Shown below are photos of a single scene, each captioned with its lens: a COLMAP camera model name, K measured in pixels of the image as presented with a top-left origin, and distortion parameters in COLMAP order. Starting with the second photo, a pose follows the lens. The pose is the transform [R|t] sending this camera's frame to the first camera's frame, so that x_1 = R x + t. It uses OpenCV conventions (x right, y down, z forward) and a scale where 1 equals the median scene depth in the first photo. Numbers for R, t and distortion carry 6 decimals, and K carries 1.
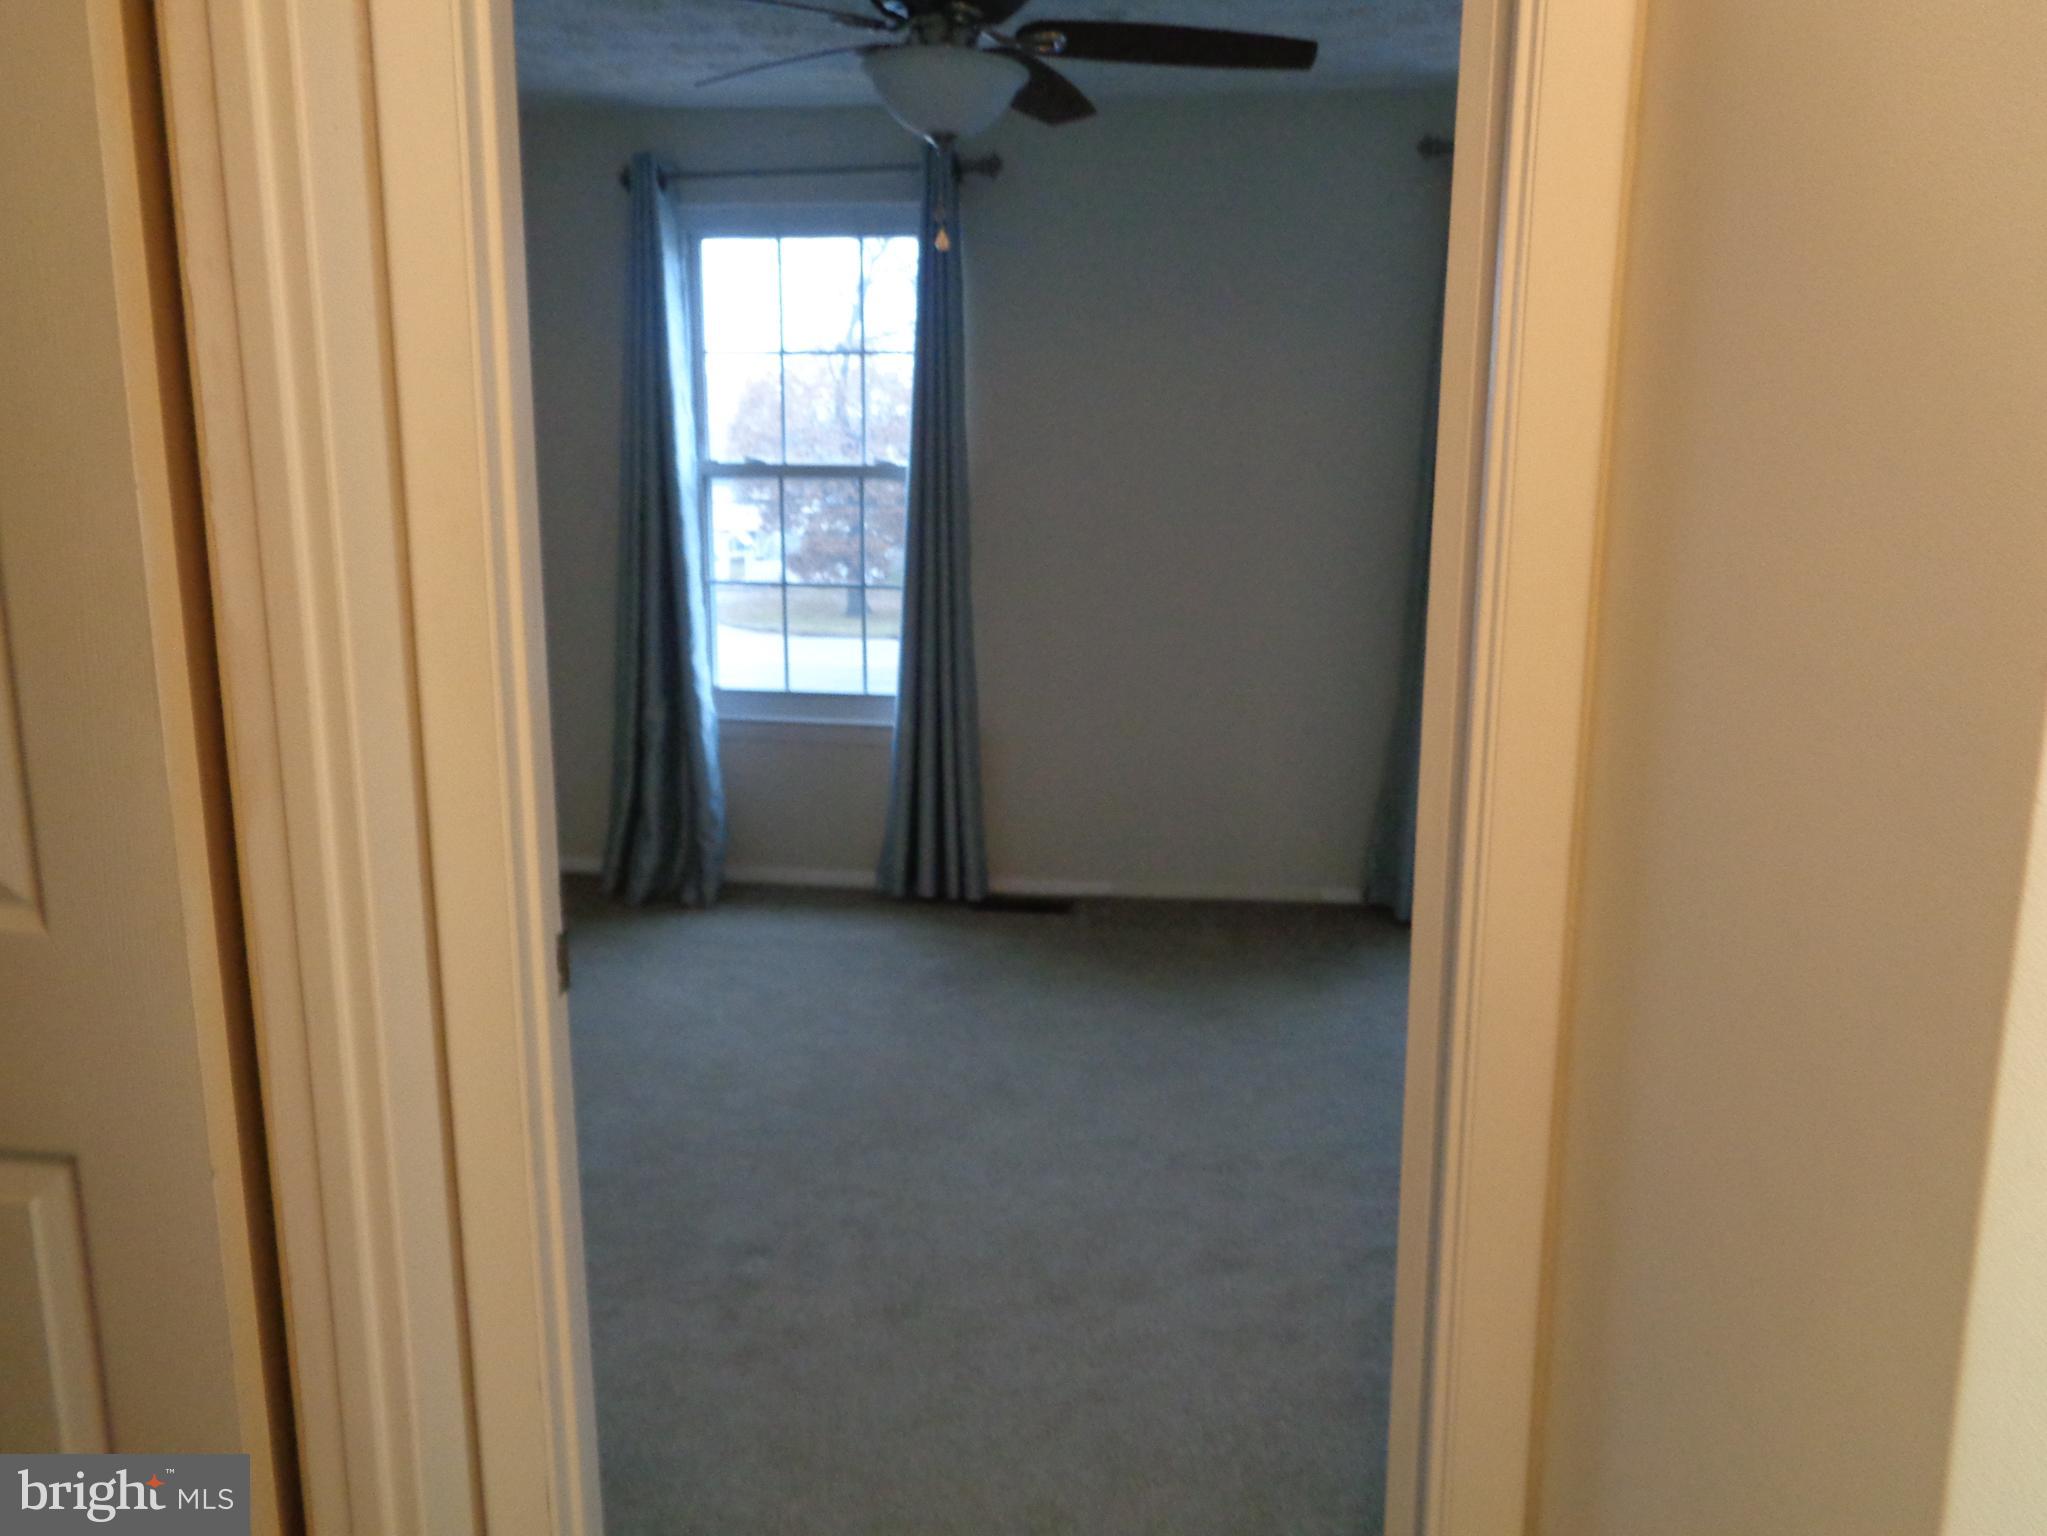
lens RADIAL K [[1558.0, 0, 1017.4], [0, 1558.0, 772.8], [0, 0, 1]] dist [0.008109, 0.000962]
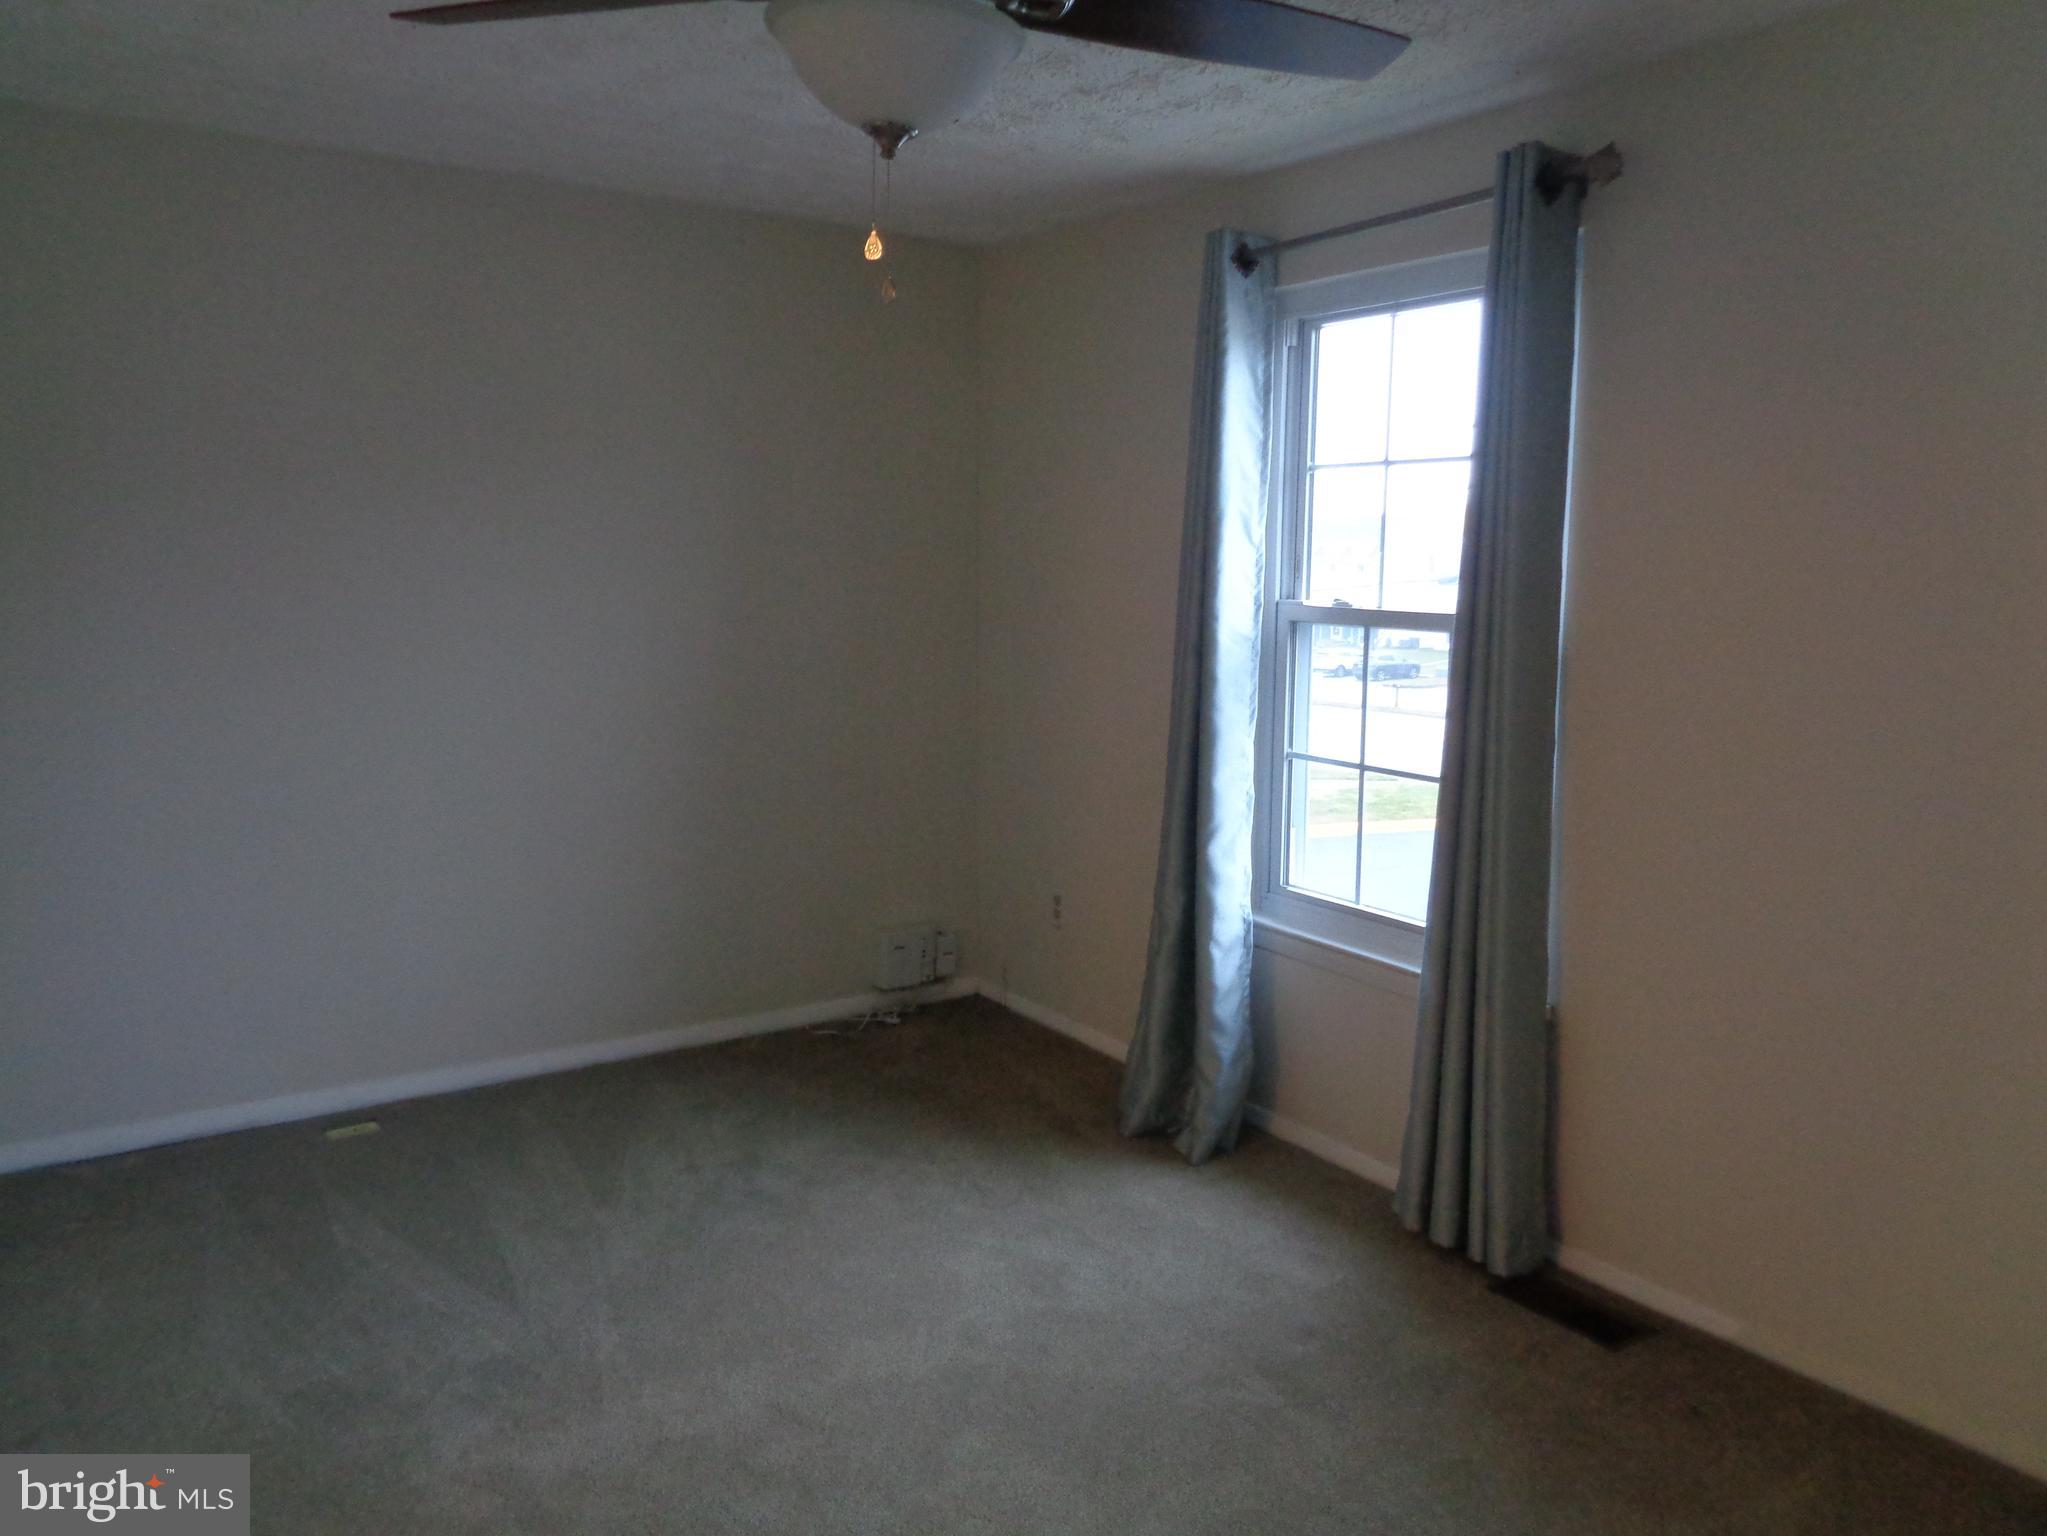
lens RADIAL K [[1537.7, 0, 1025.2], [0, 1537.7, 766.7], [0, 0, 1]] dist [-0.034652, 0.000172]
pose [[0.678496, 0.108438, -0.726557, 0.283884], [-0.162453, 0.986706, -0.004442, -0.095013], [0.716417, 0.121046, 0.687092, 0.391506]]
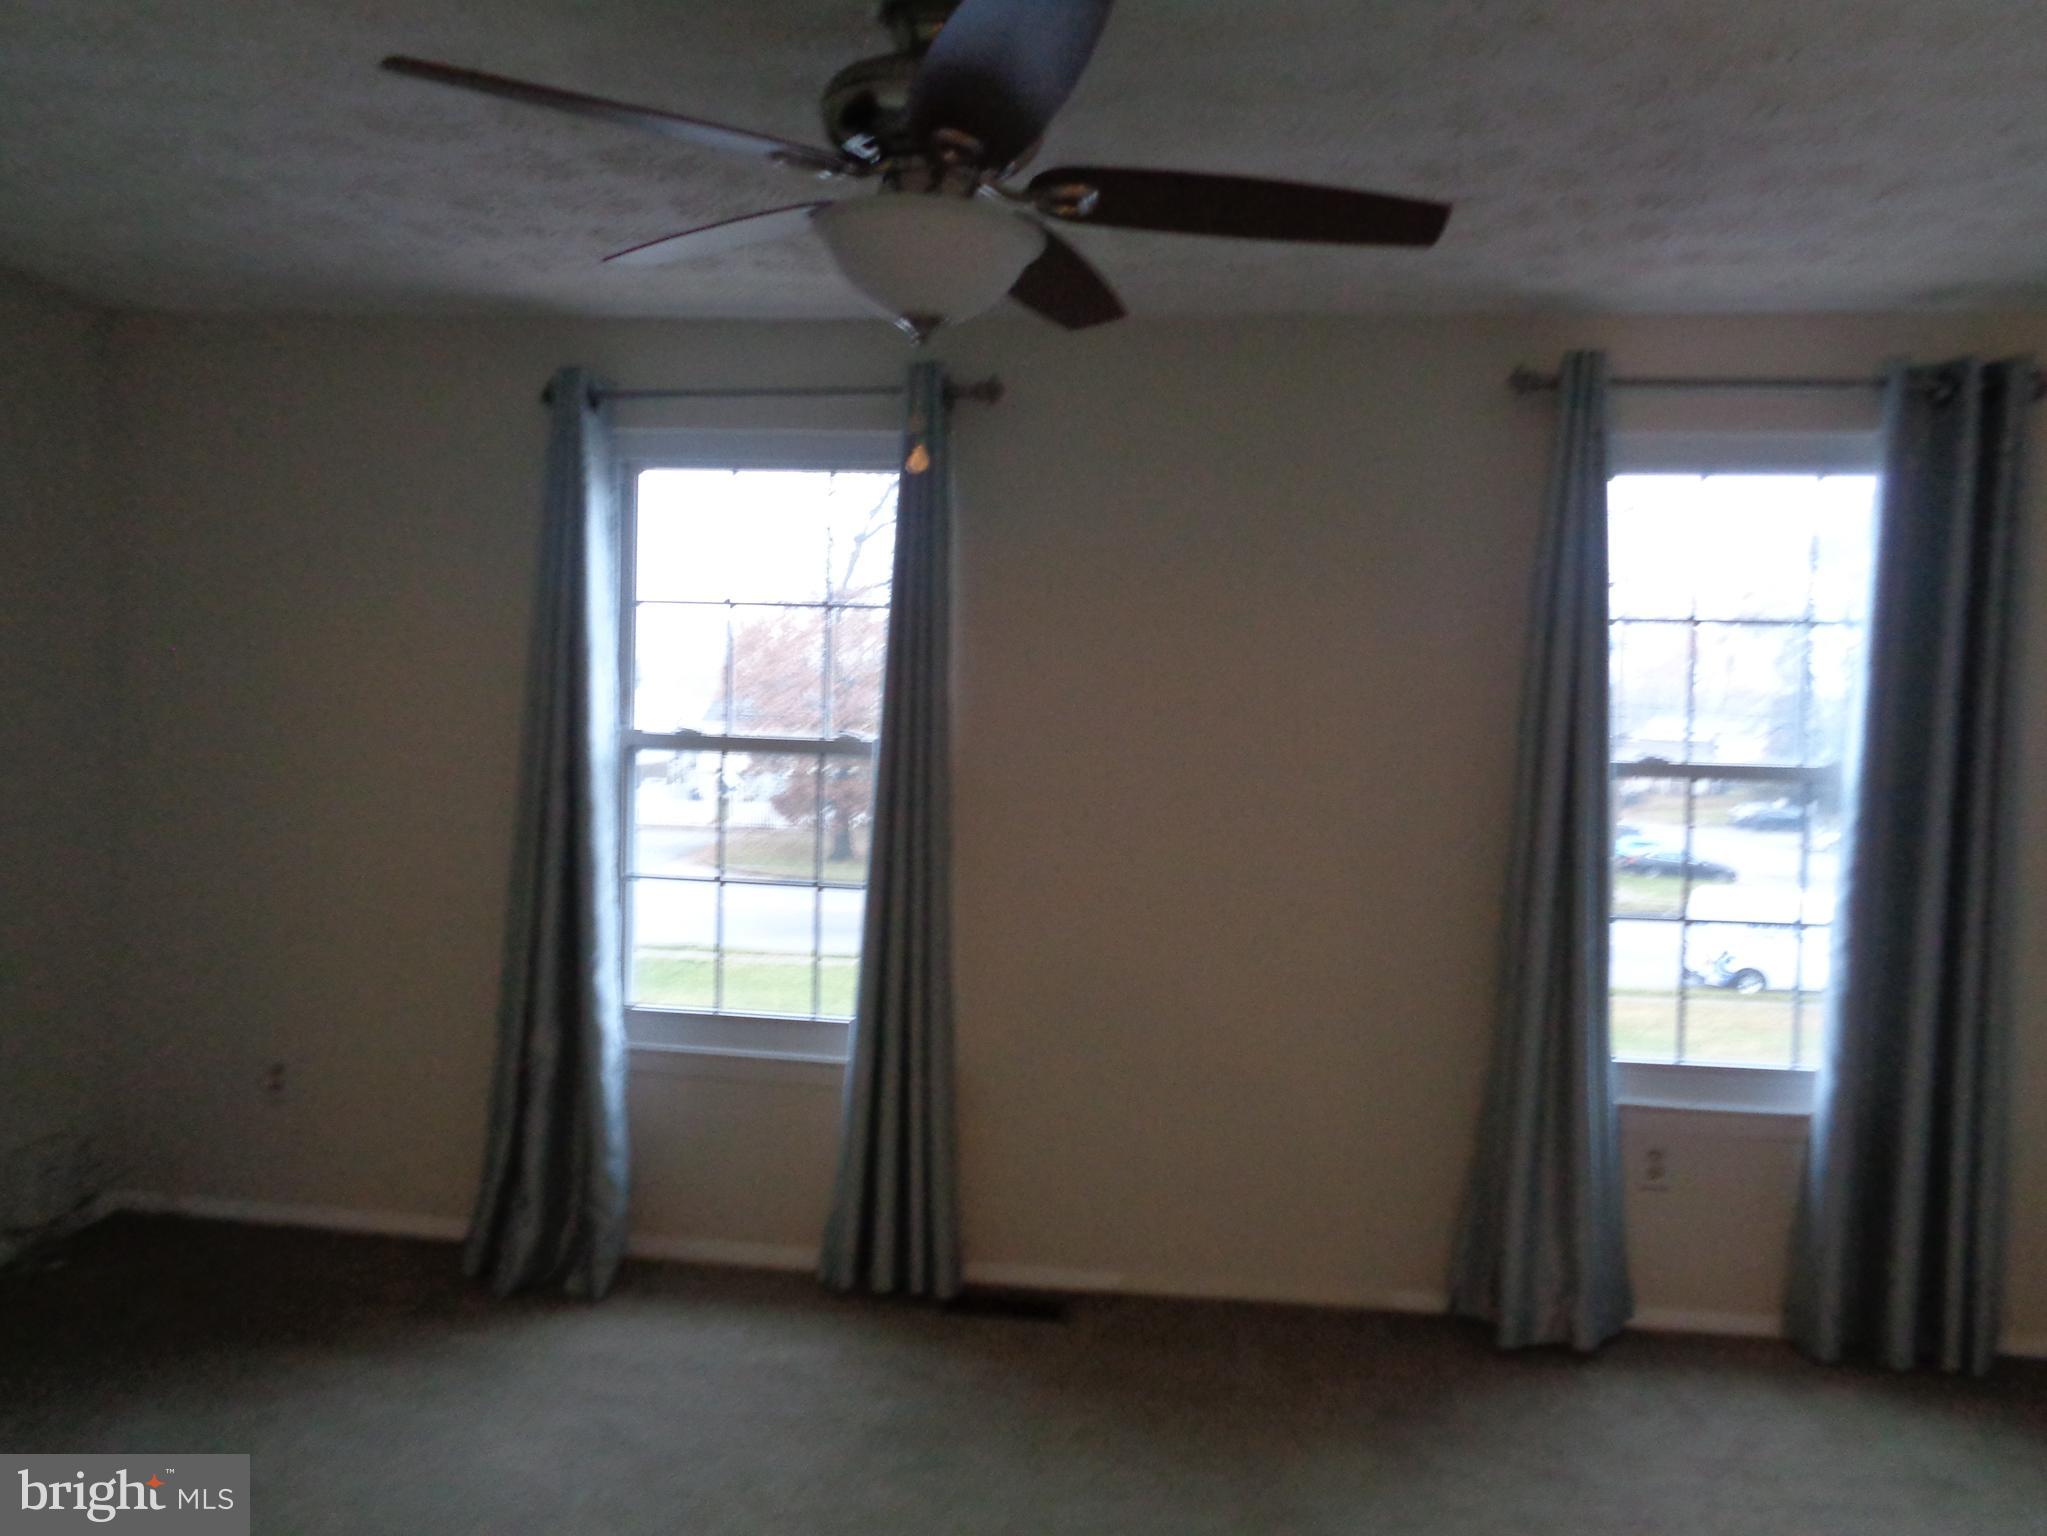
lens RADIAL K [[1525.3, 0, 1023.1], [0, 1525.3, 763.1], [0, 0, 1]] dist [0.002203, 0.002117]
pose [[0.999667, 0.022935, 0.011860, -0.003574], [-0.020765, 0.987120, -0.158628, -0.061465], [-0.015345, 0.158329, 0.987267, 0.214991]]
